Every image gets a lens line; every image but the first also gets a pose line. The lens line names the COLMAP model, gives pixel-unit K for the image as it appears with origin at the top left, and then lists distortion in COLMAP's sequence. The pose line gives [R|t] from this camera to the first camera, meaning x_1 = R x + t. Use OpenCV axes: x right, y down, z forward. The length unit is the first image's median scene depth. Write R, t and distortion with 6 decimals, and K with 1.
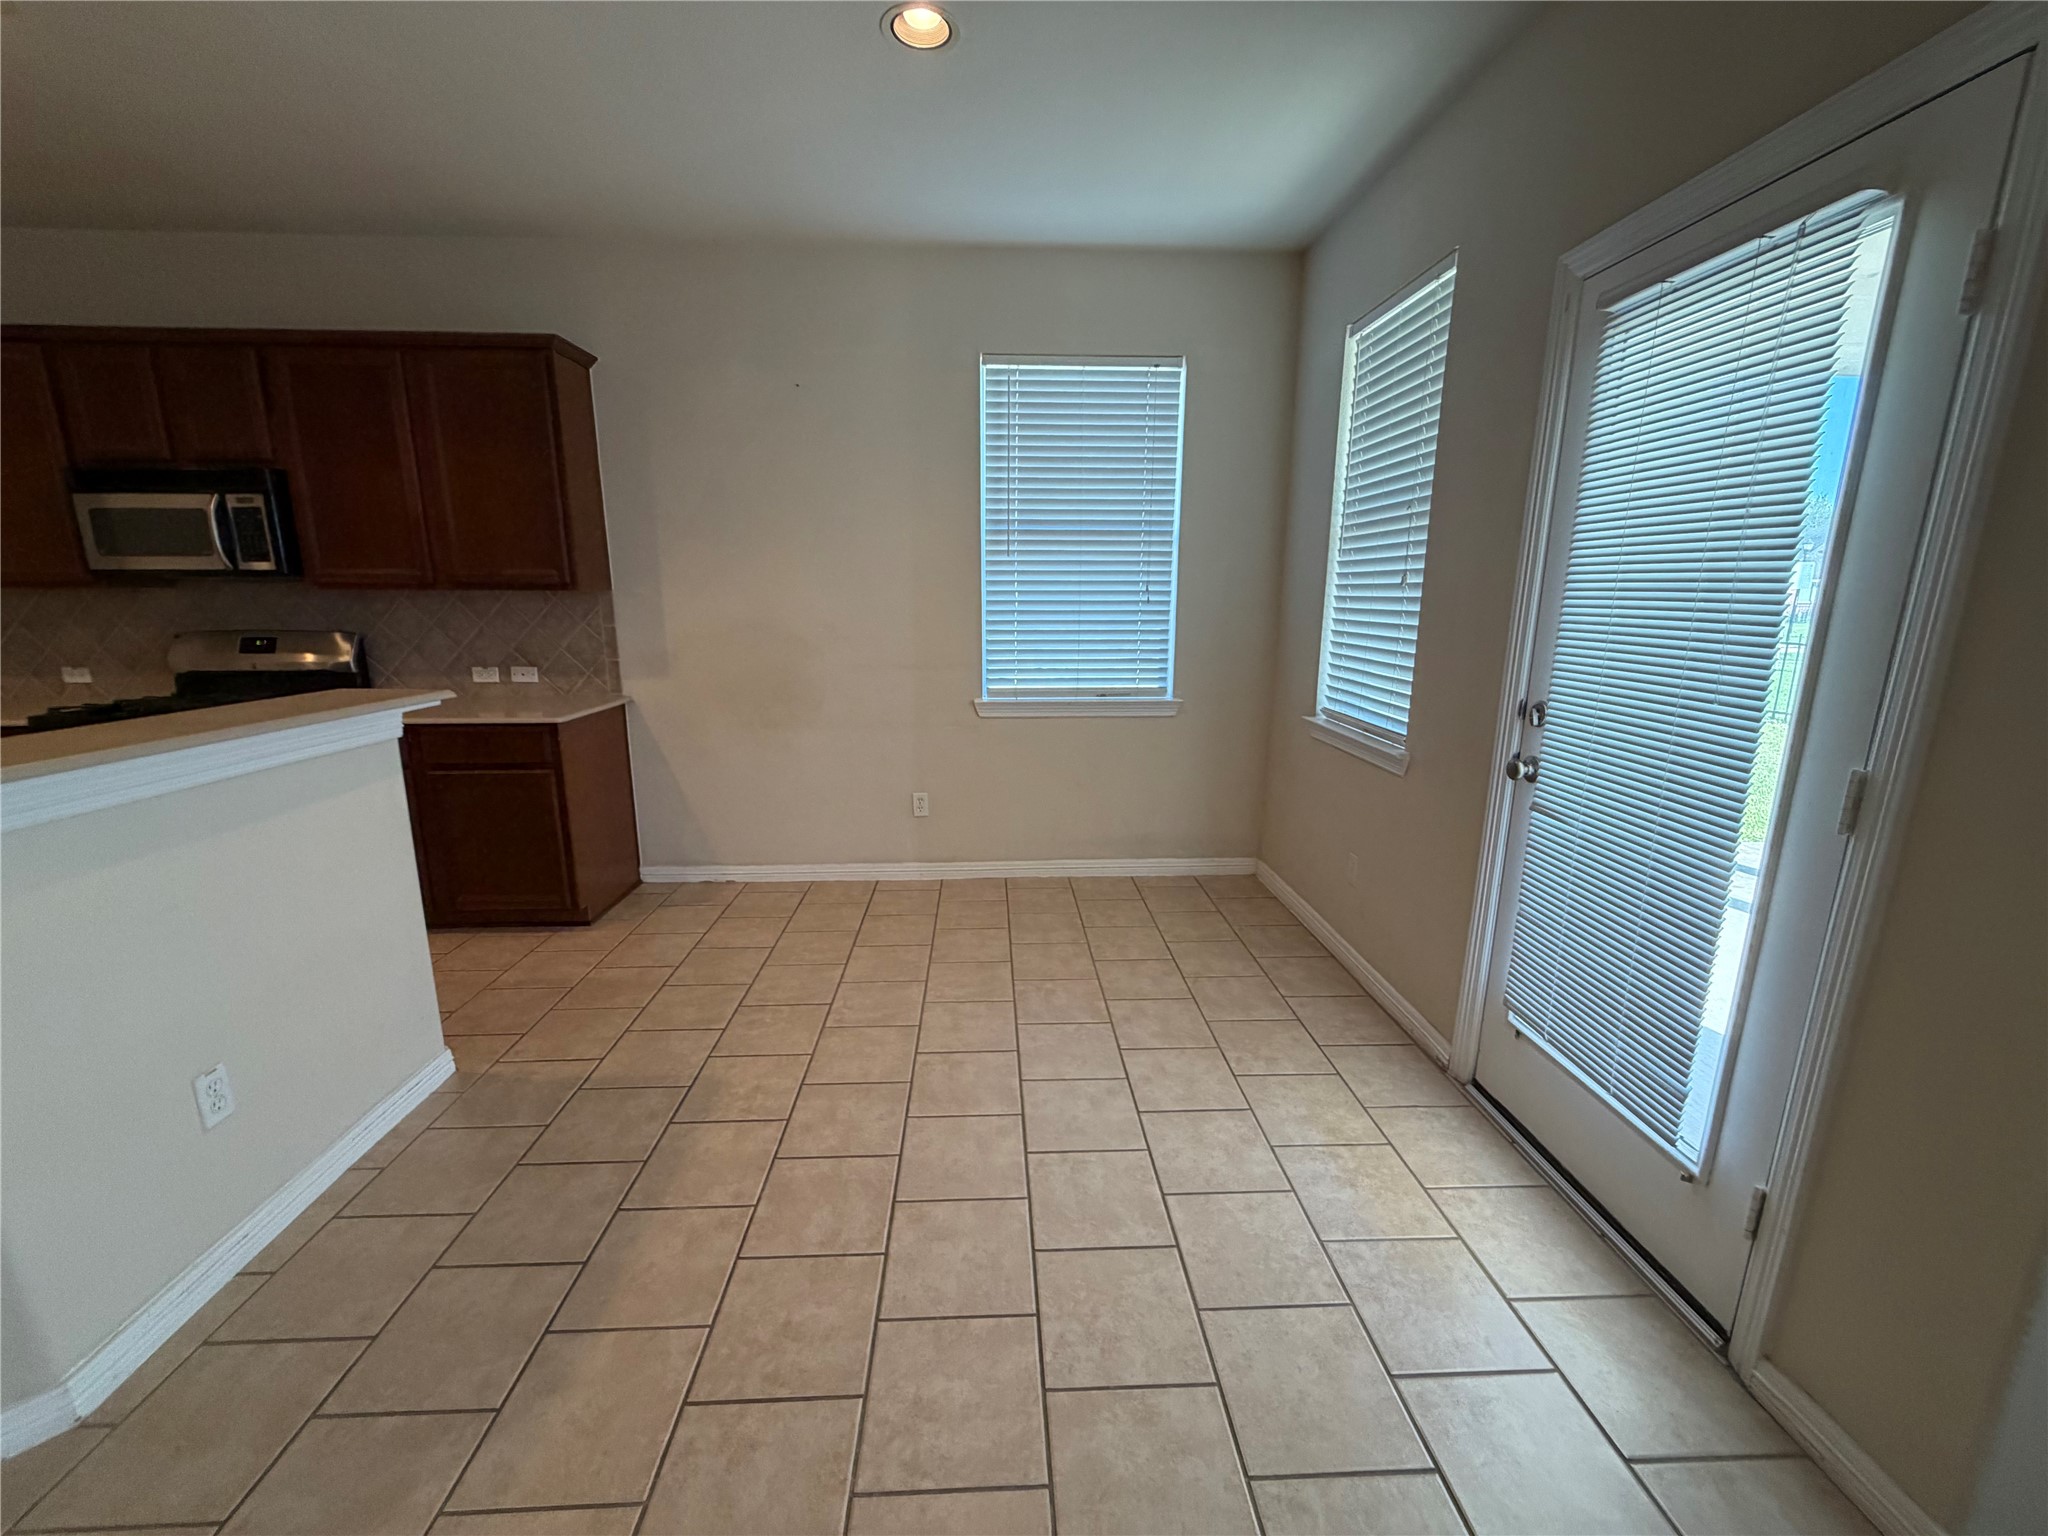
lens RADIAL K [[818.6, 0, 1017.7], [0, 818.6, 770.5], [0, 0, 1]] dist [0.000133, -0.000461]
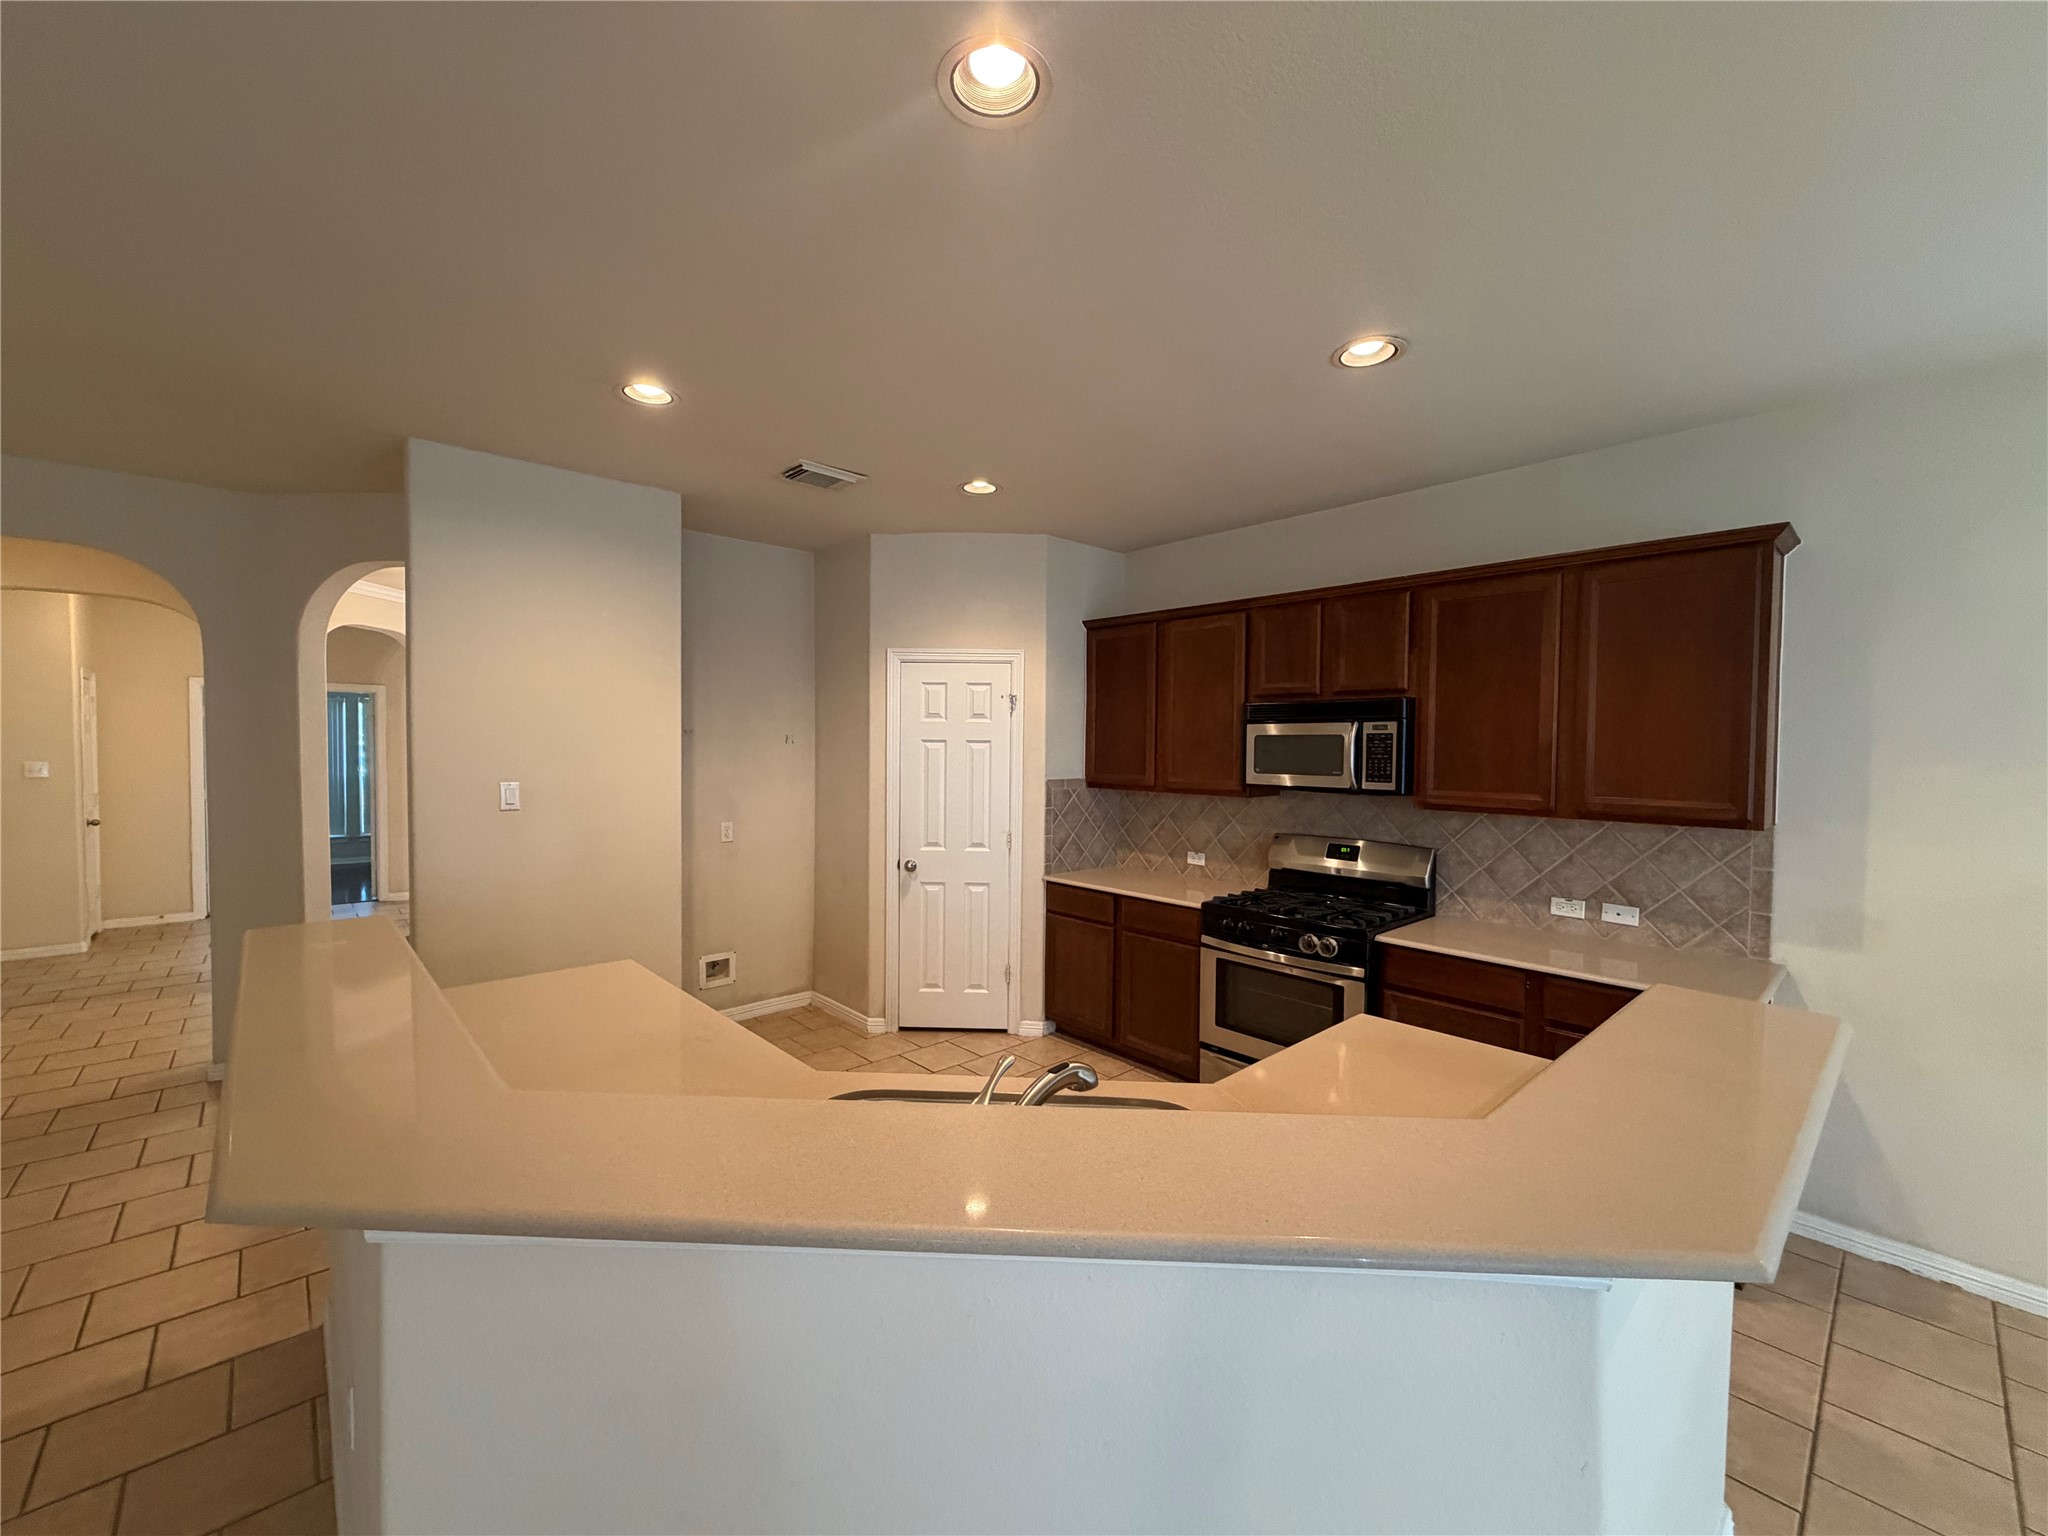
lens RADIAL K [[818.6, 0, 1020.3], [0, 818.6, 771.4], [0, 0, 1]] dist [0.000133, -0.000461]
pose [[0.639053, 0.028254, -0.768644, -0.380041], [-0.173258, 0.978930, -0.108063, -0.068260], [0.749395, 0.202231, 0.630484, -0.020398]]
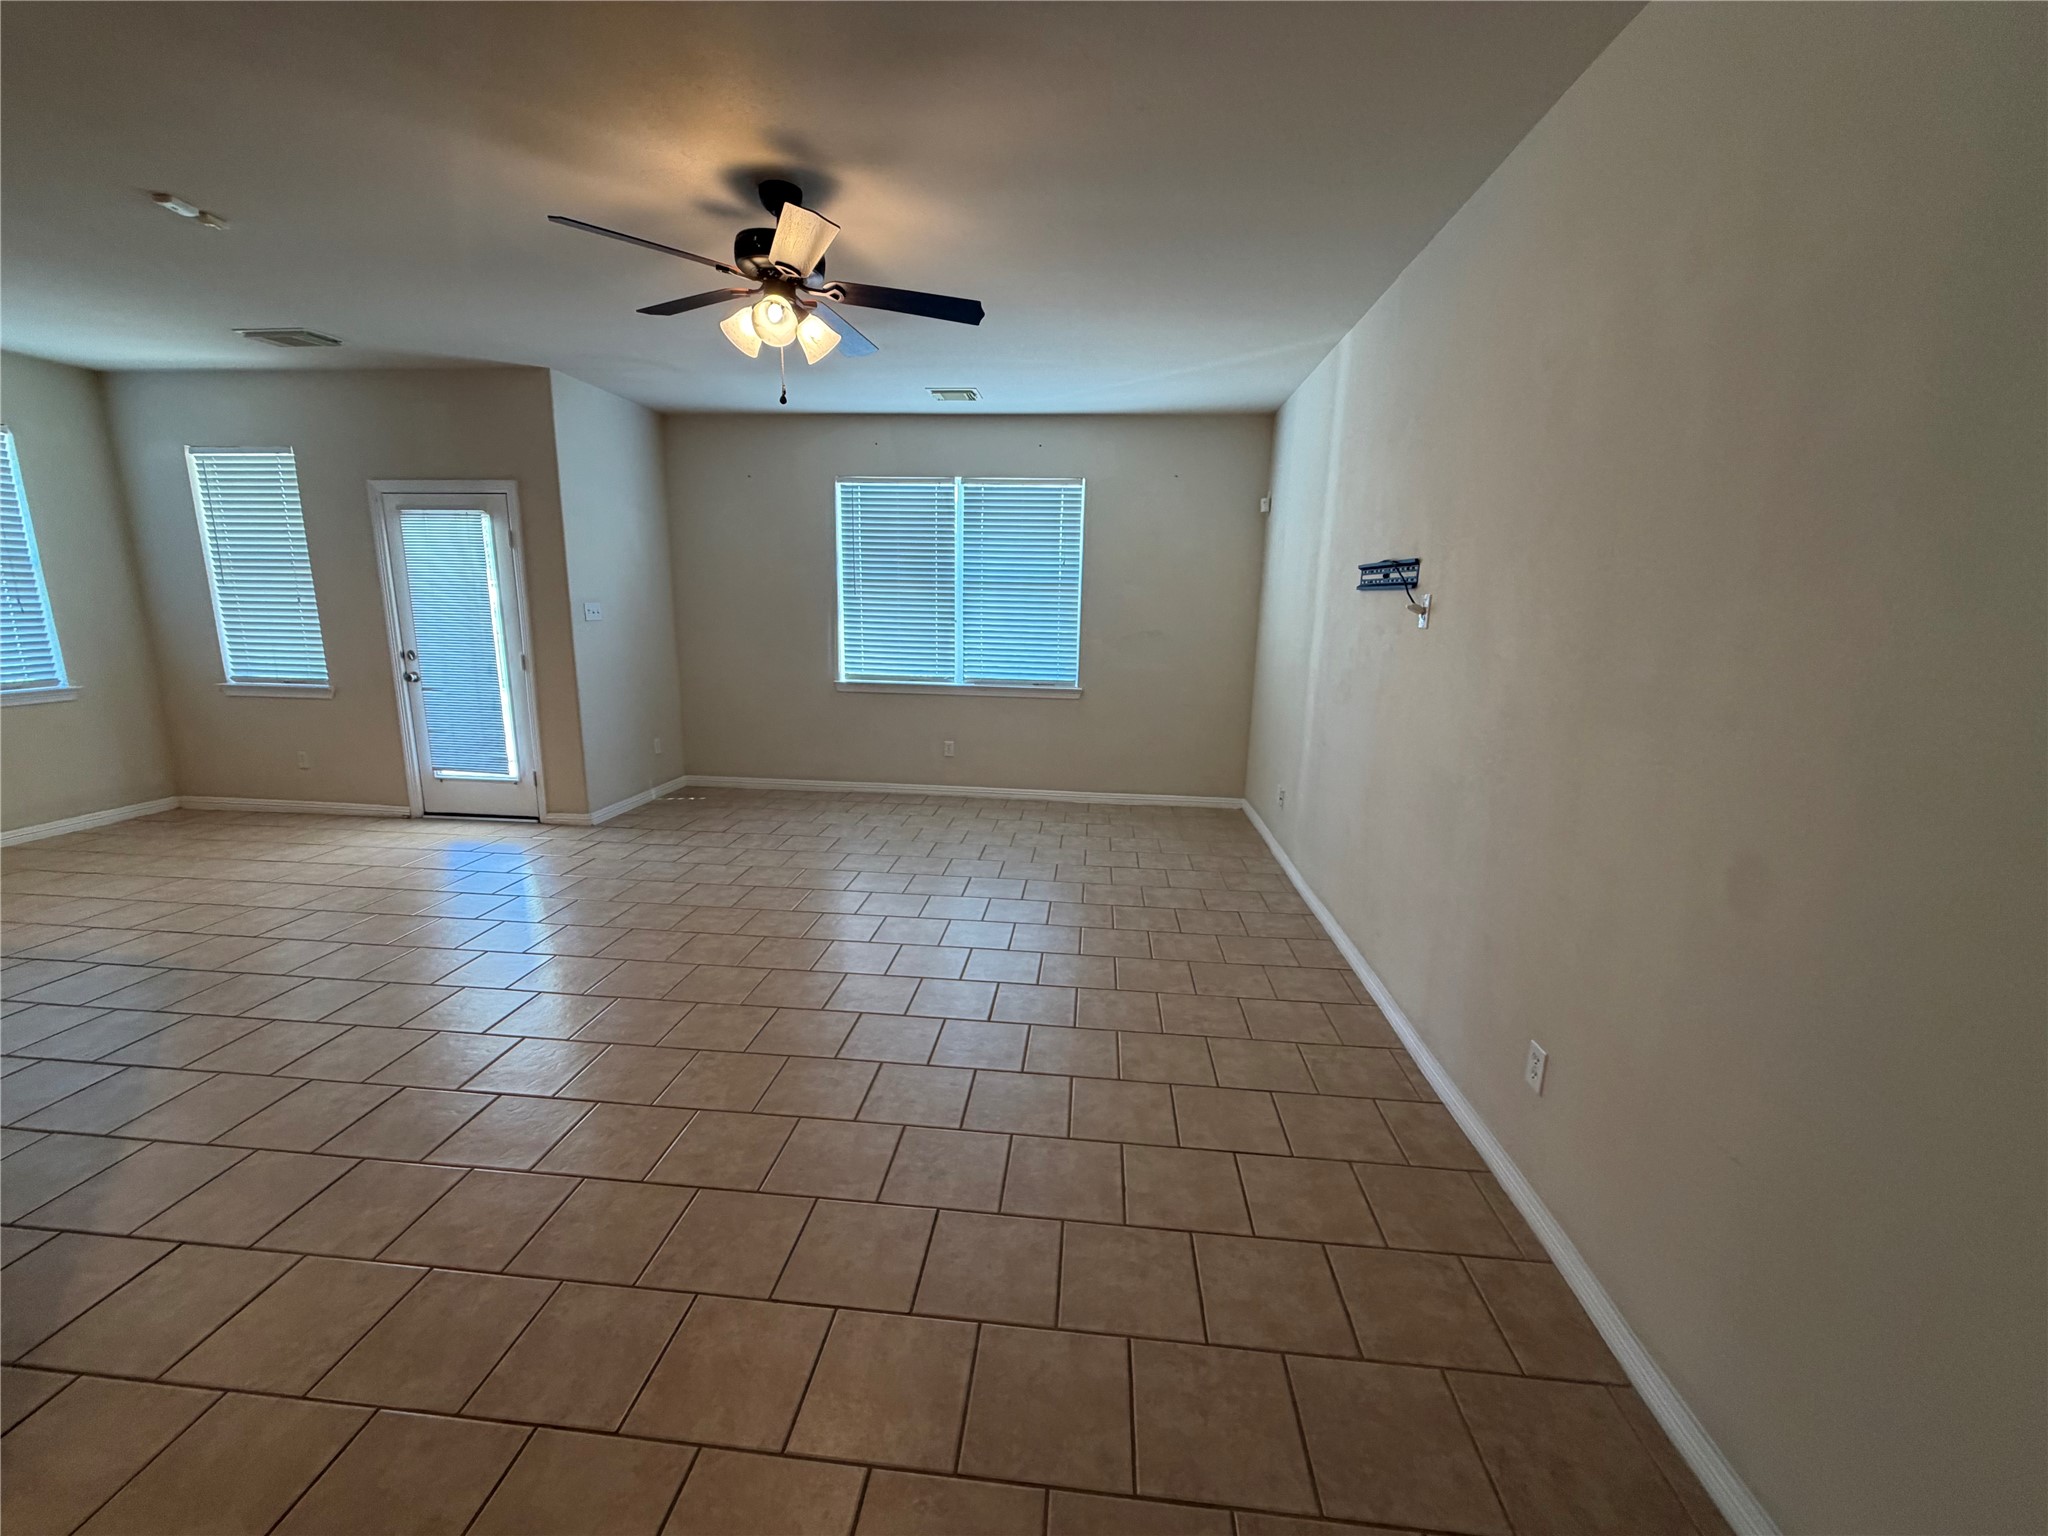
lens RADIAL K [[818.6, 0, 1018.9], [0, 818.6, 769.2], [0, 0, 1]] dist [0.000133, -0.000461]
pose [[0.137130, -0.198534, 0.970453, -0.988823], [0.197829, 0.965460, 0.169558, 0.129614], [-0.970597, 0.168733, 0.171670, -0.732819]]
